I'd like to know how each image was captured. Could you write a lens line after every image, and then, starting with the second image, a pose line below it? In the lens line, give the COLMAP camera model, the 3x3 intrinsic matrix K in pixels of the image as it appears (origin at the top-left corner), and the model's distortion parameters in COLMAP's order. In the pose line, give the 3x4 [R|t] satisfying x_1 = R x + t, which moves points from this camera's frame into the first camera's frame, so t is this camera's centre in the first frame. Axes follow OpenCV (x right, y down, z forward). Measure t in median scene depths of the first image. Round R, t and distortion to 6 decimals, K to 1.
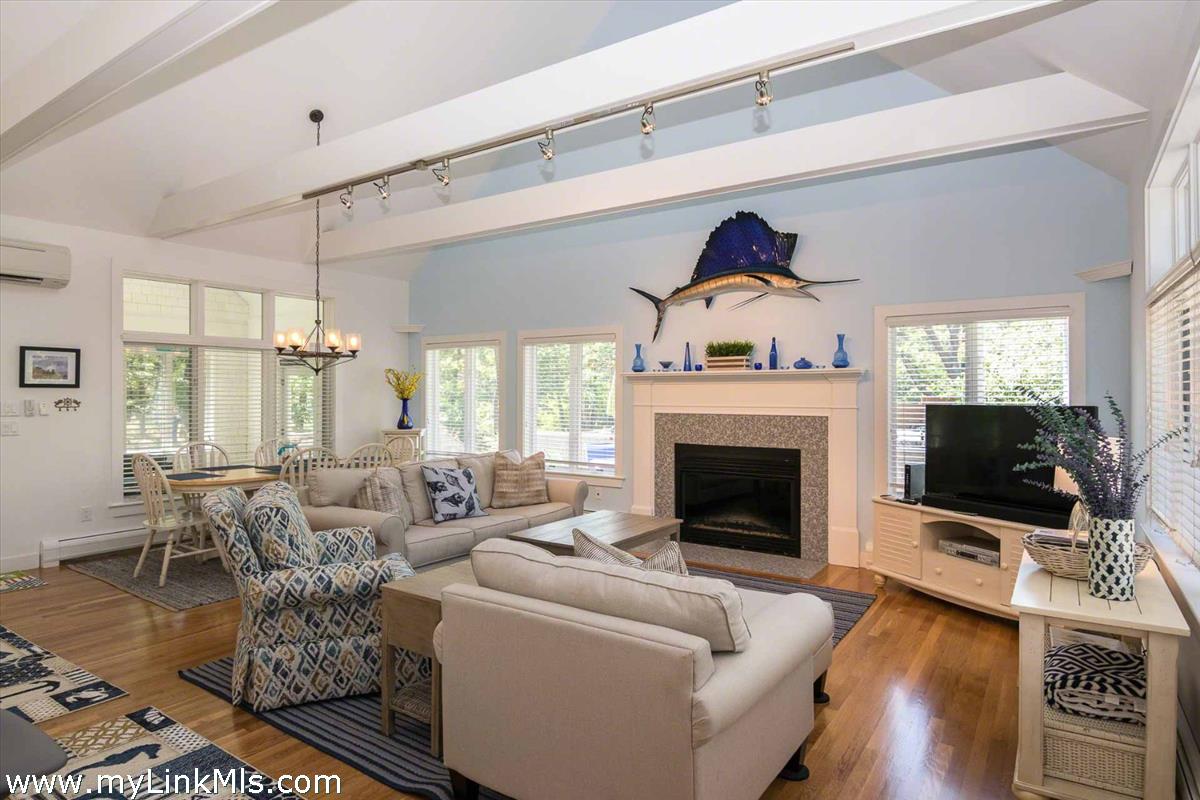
lens RADIAL K [[676.2, 0, 591.1], [0, 676.2, 387.5], [0, 0, 1]] dist [-0.003864, 0.001116]
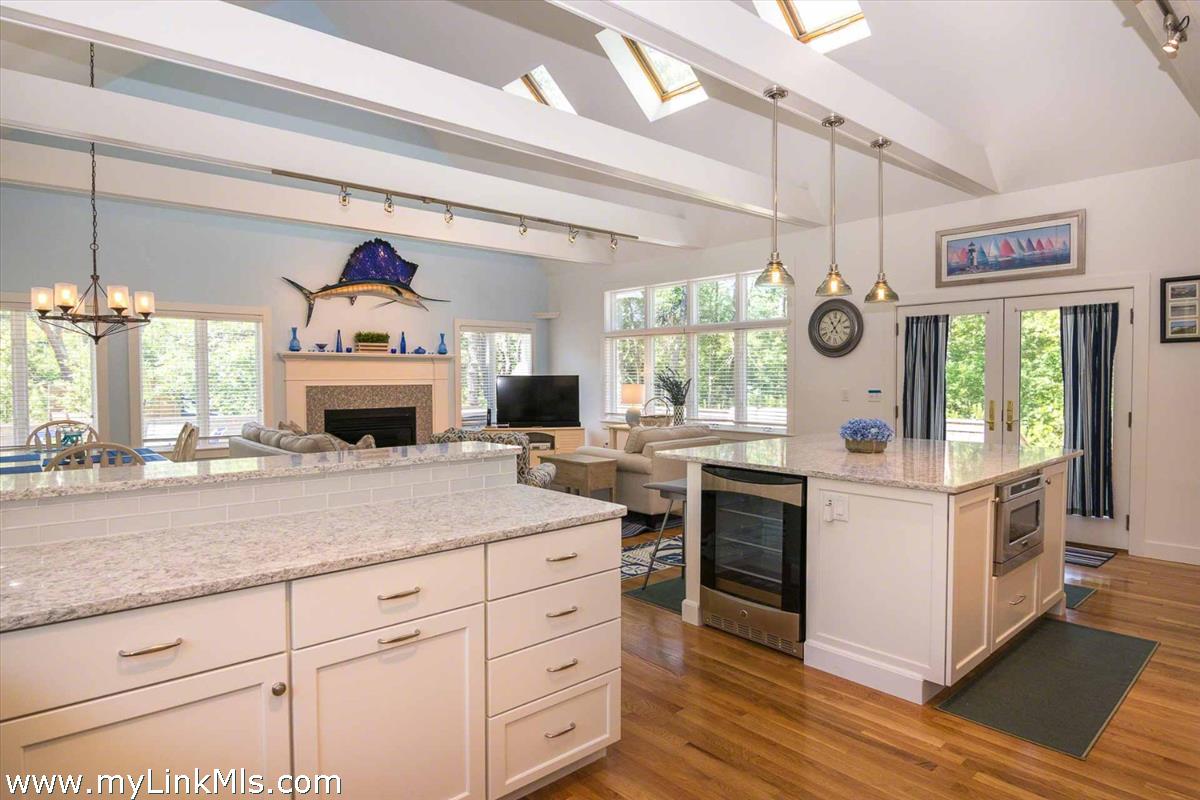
lens RADIAL K [[676.2, 0, 625.6], [0, 676.2, 405.7], [0, 0, 1]] dist [-0.003864, 0.001116]
pose [[0.216833, -0.045057, 0.975168, -1.068879], [-0.003285, 0.998895, 0.046884, 0.015780], [-0.976203, -0.013369, 0.216445, 0.207290]]
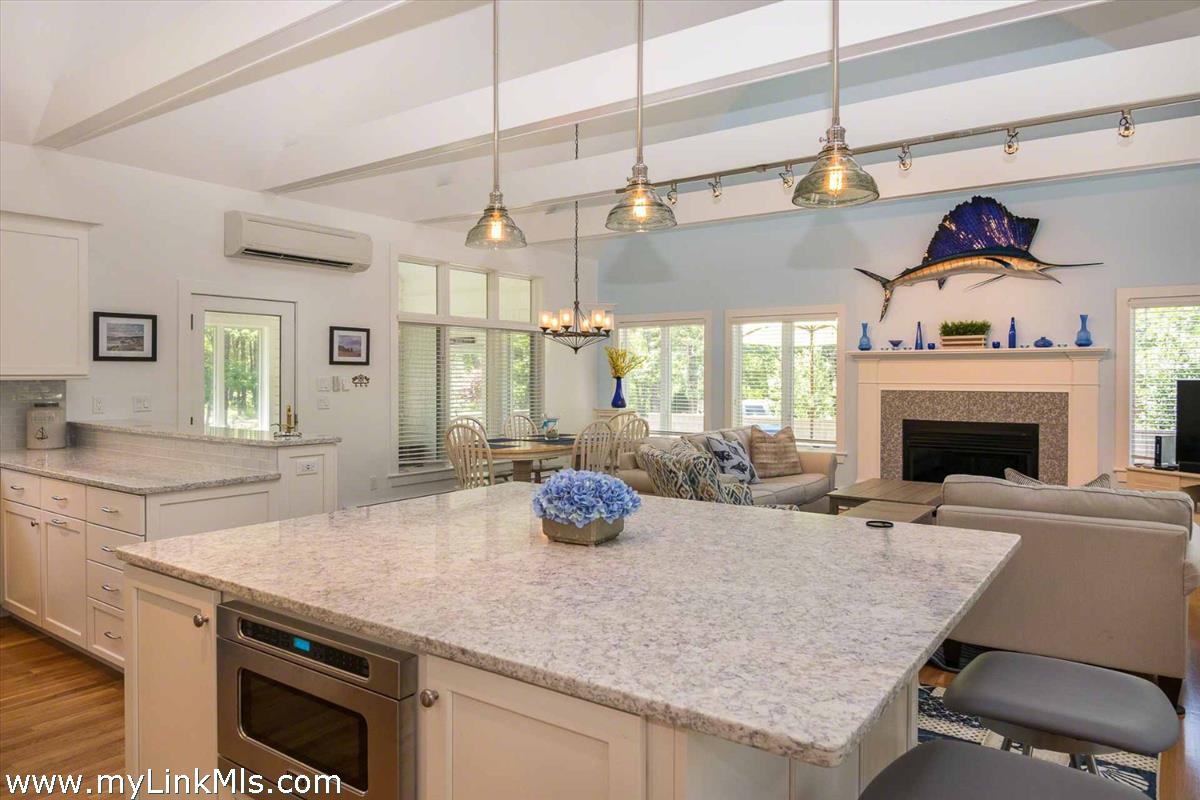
lens RADIAL K [[822.7, 0, 589.8], [0, 822.7, 383.8], [0, 0, 1]] dist [-0.017112, -0.001797]
pose [[0.999830, 0.000514, -0.018410, -0.363423], [-0.000276, 0.999917, 0.012910, 0.012750], [0.018415, -0.012903, 0.999747, -0.283182]]
